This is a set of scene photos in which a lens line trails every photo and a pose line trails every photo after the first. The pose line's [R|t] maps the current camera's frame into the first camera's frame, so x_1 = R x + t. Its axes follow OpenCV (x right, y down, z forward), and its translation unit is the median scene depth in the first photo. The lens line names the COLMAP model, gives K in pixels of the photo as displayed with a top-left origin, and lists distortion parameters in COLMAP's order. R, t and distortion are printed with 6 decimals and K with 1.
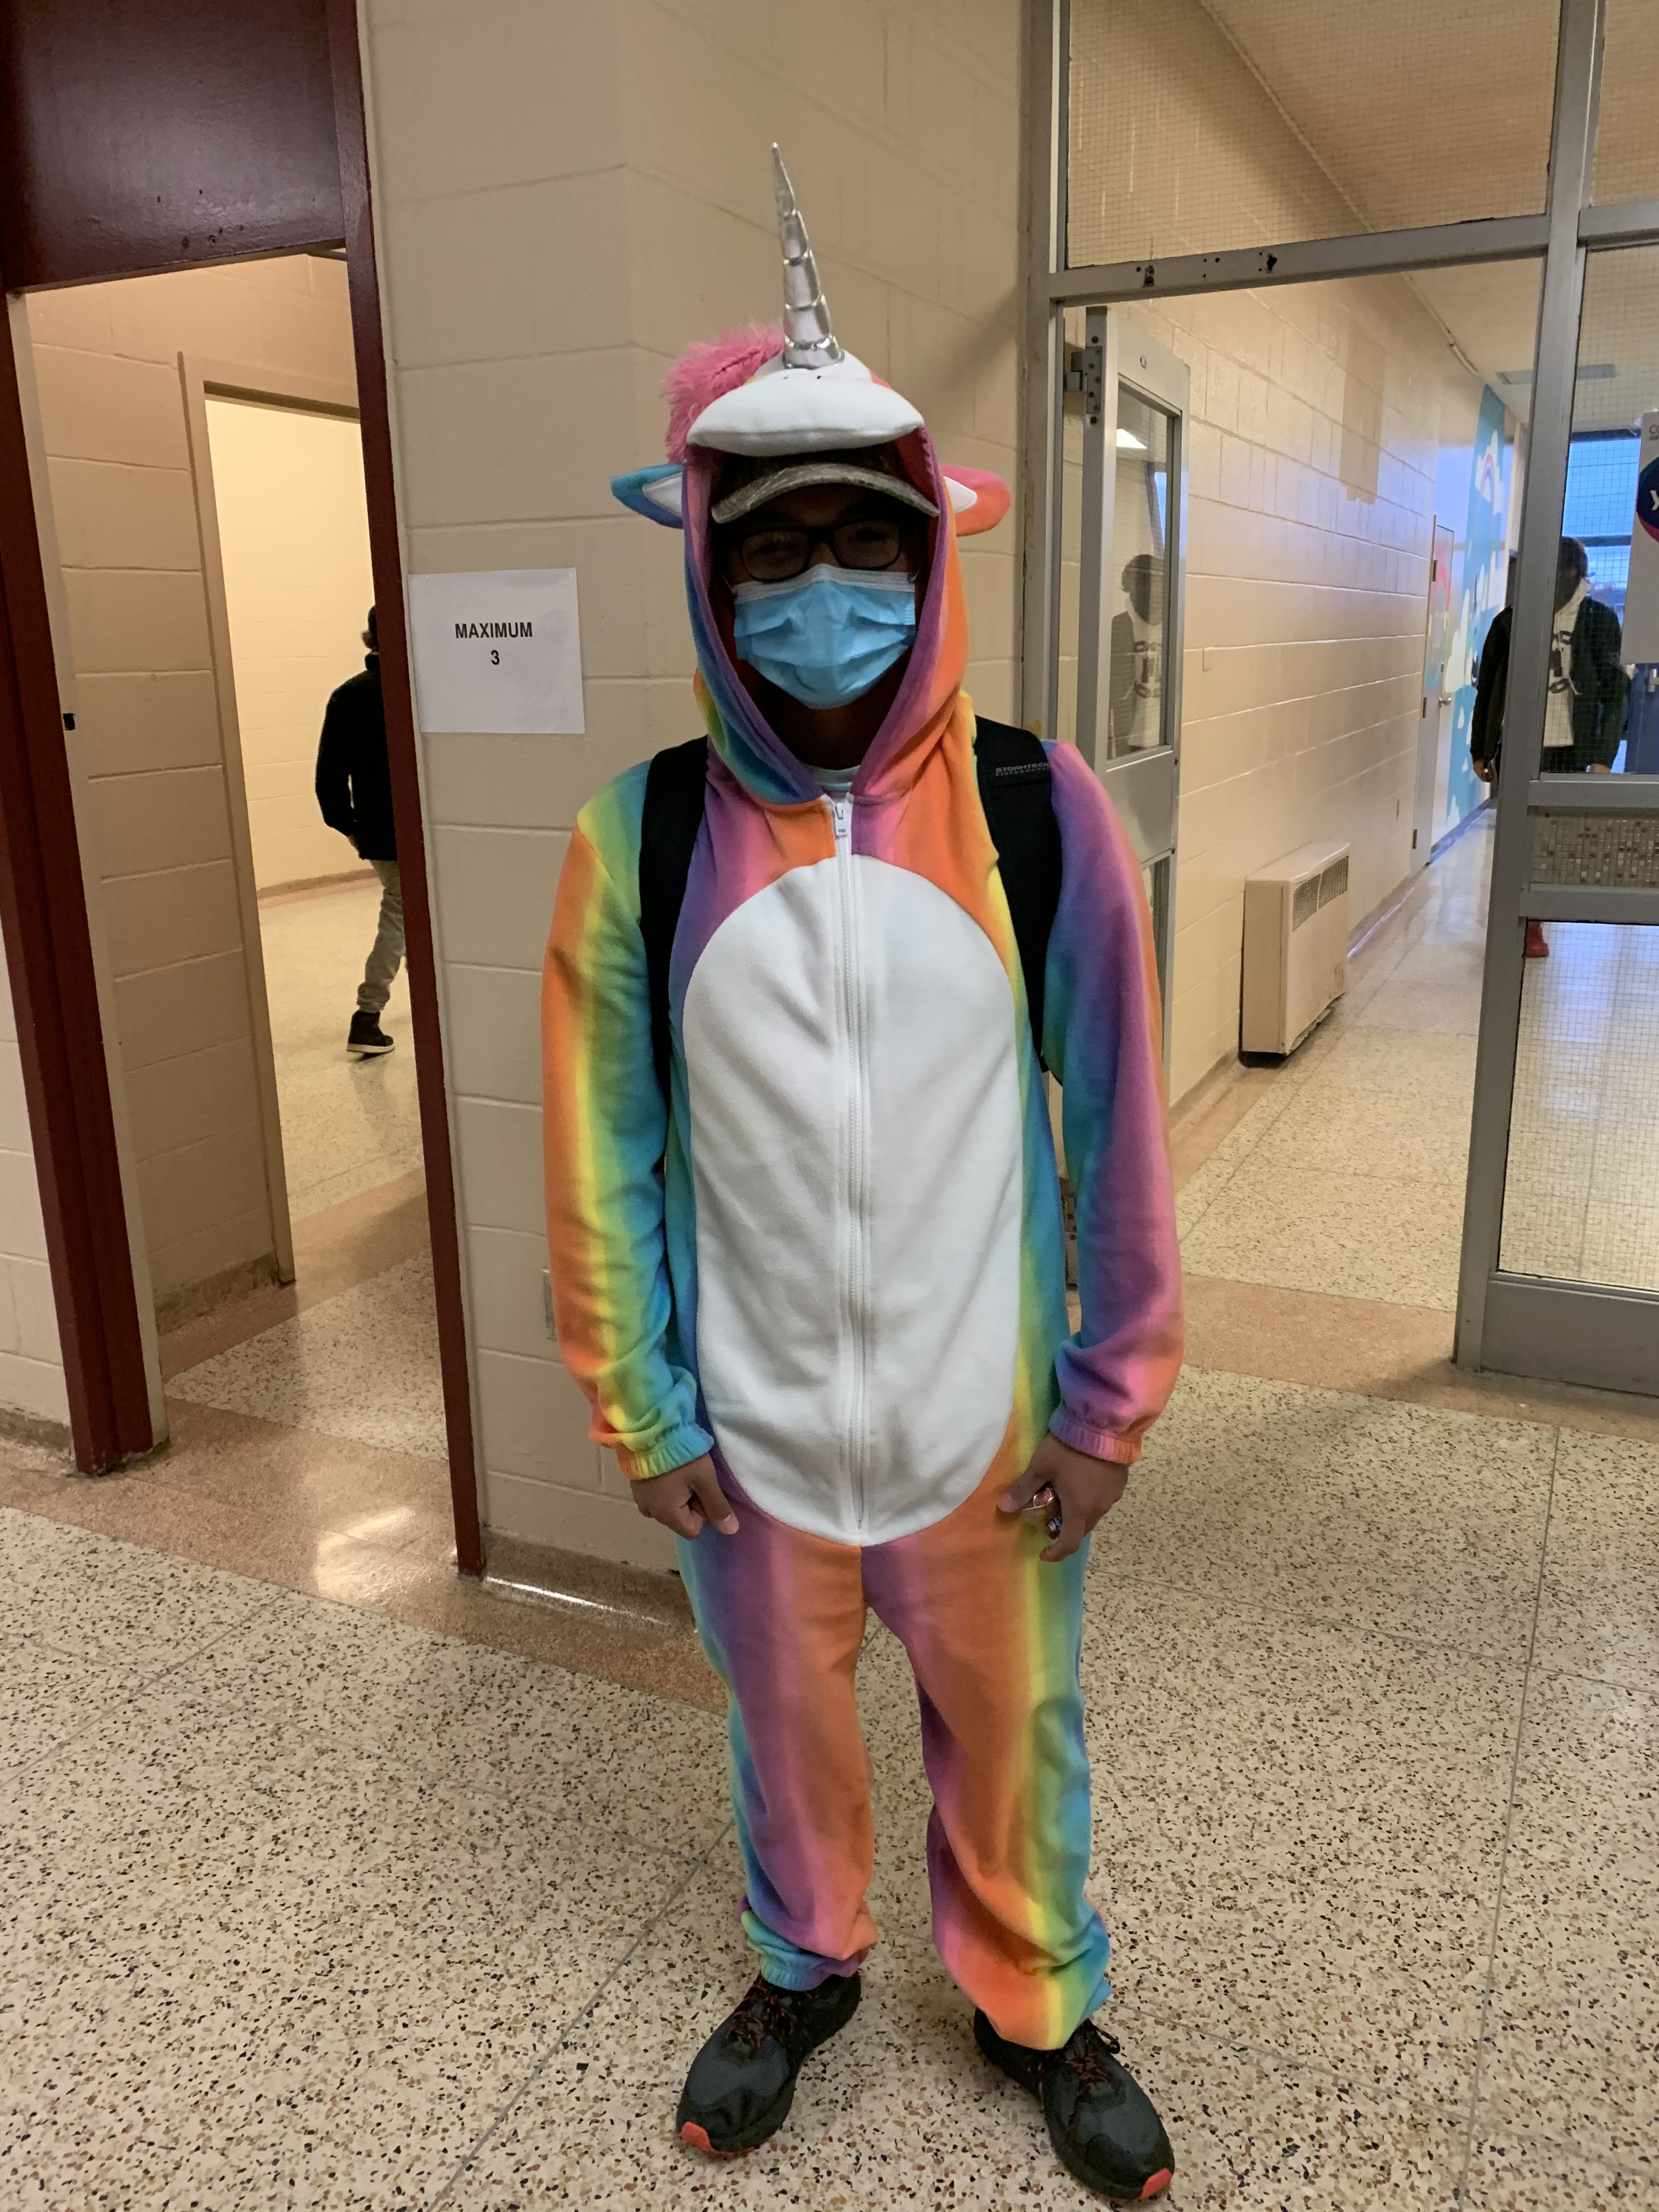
lens RADIAL K [[1714.4, 0, 829.5], [0, 1714.4, 1106.0], [0, 0, 1]] dist [0.001204, 0.013110]
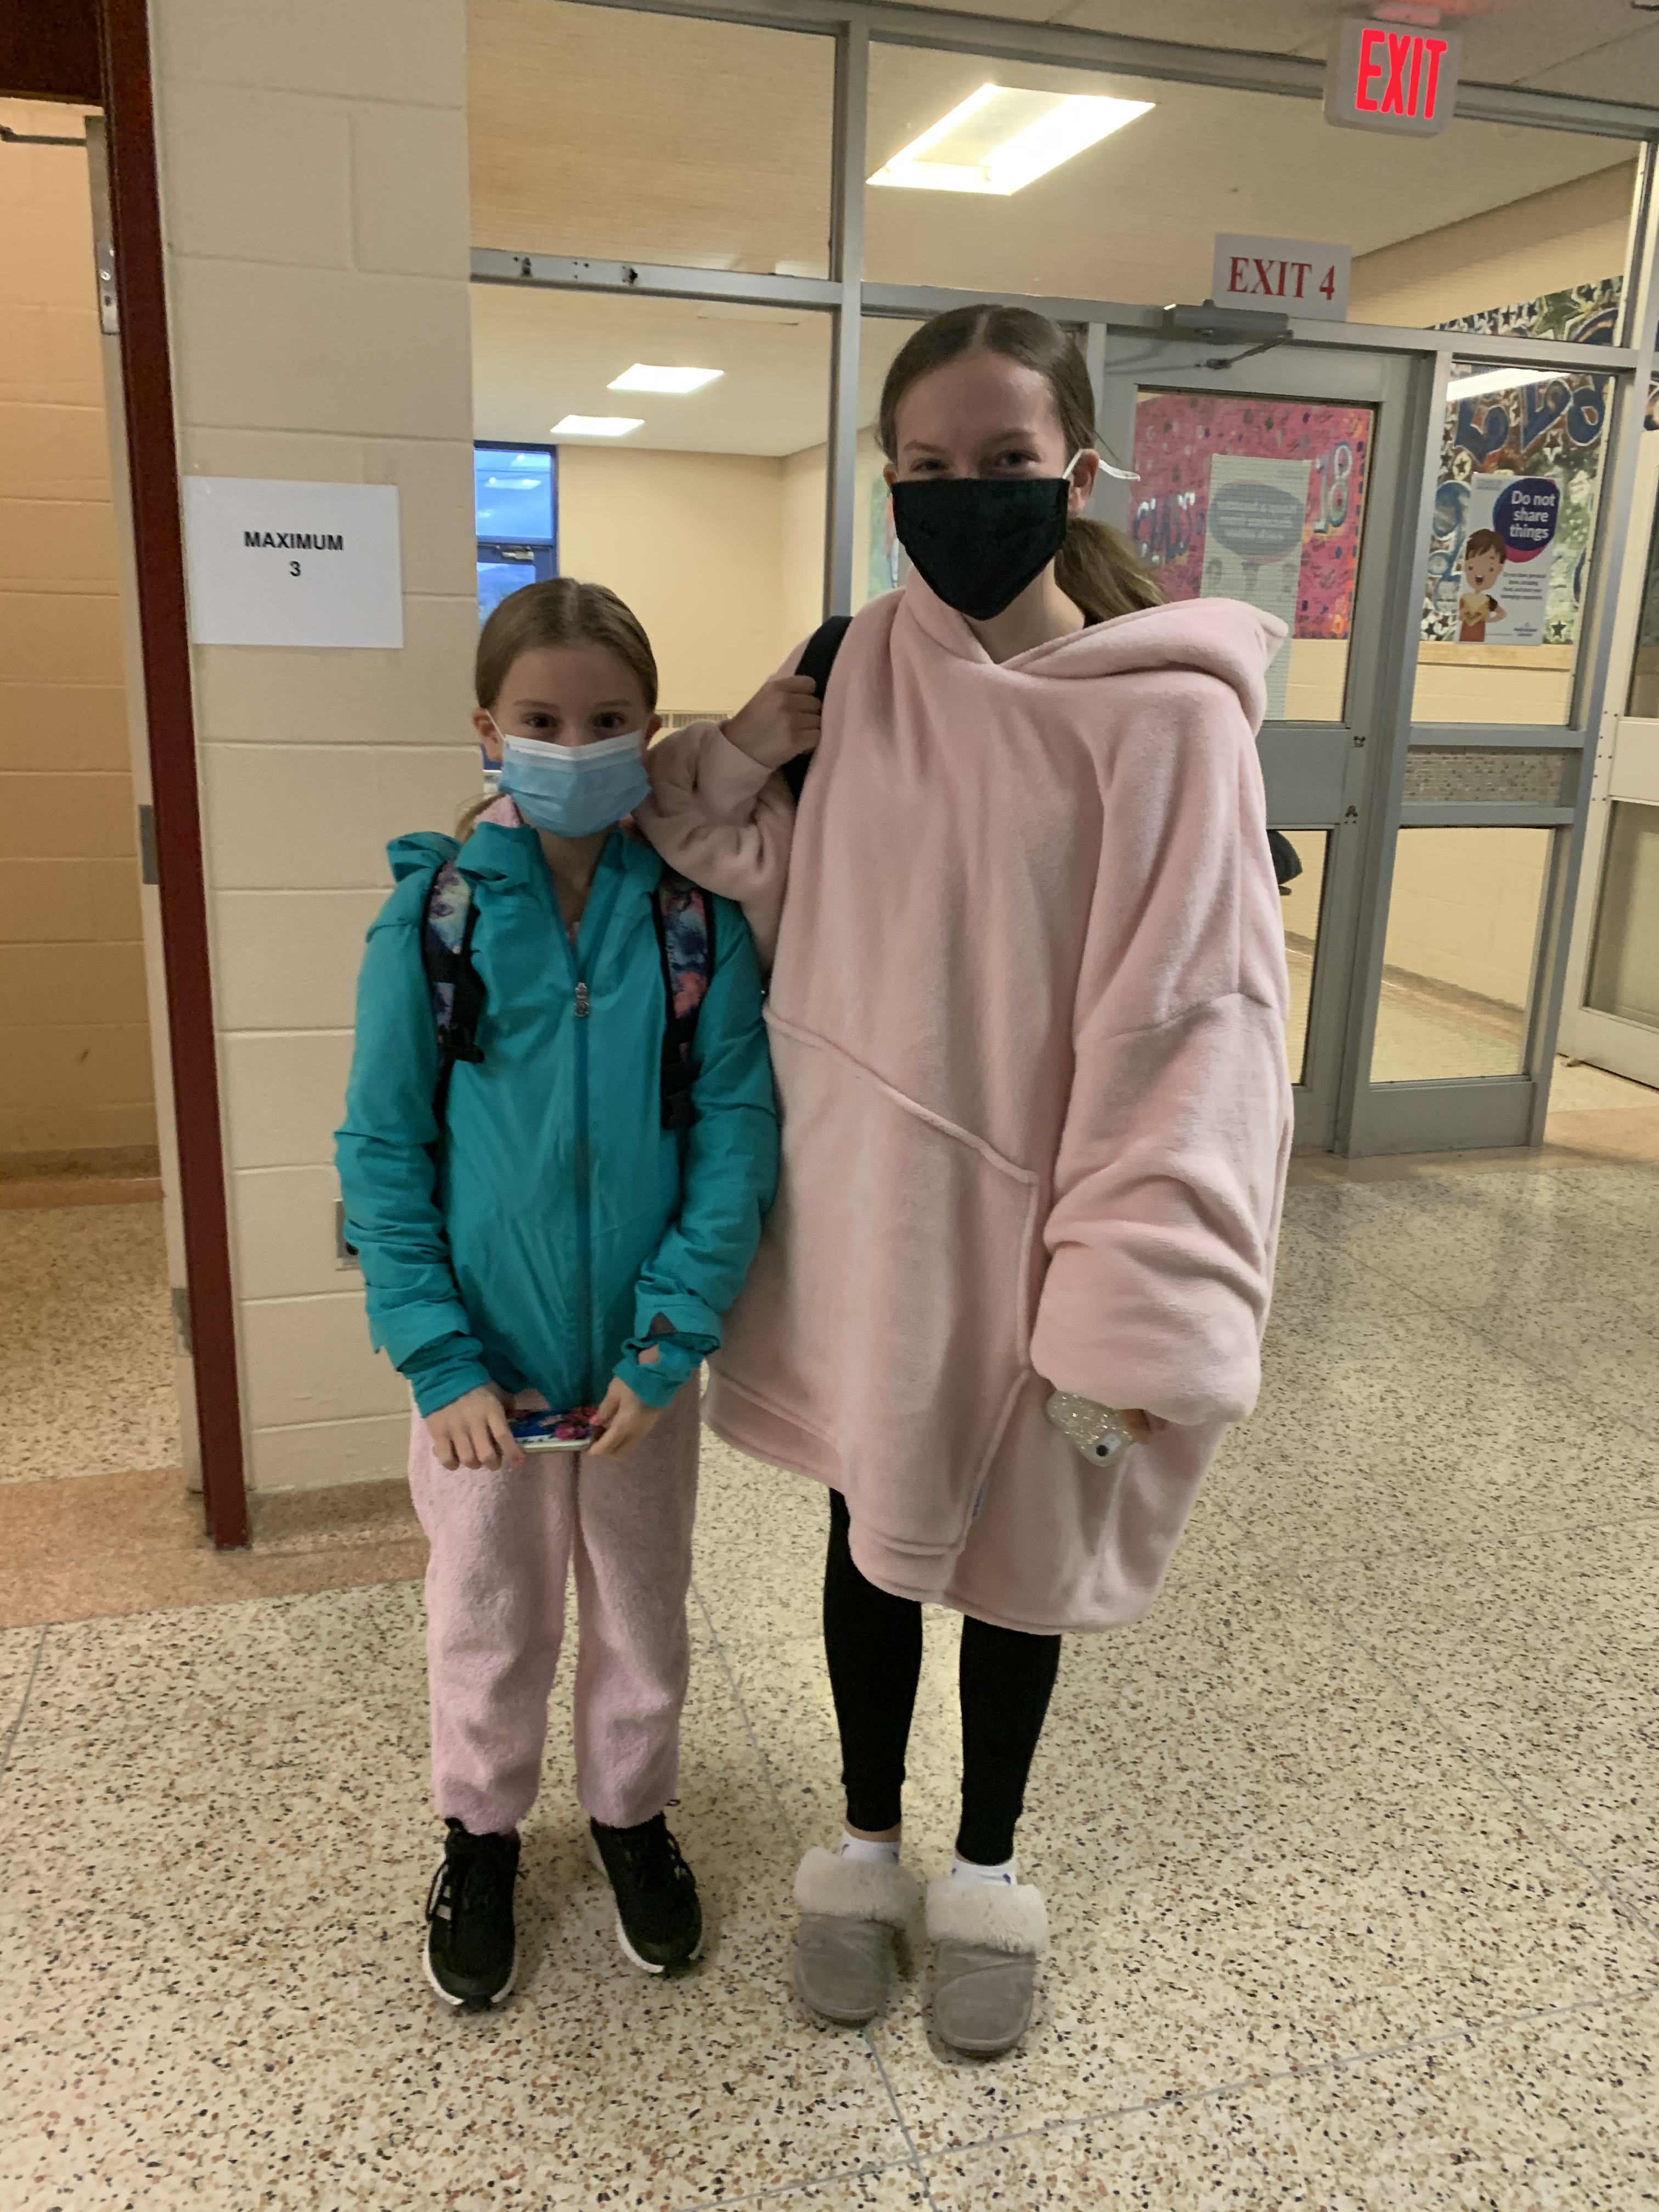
lens RADIAL K [[1714.4, 0, 829.5], [0, 1714.4, 1106.0], [0, 0, 1]] dist [0.001204, 0.013110]
pose [[0.740200, -0.141779, 0.657269, -0.658315], [0.138622, 0.988695, 0.057158, 0.029032], [-0.657942, 0.048804, 0.751486, 0.074432]]
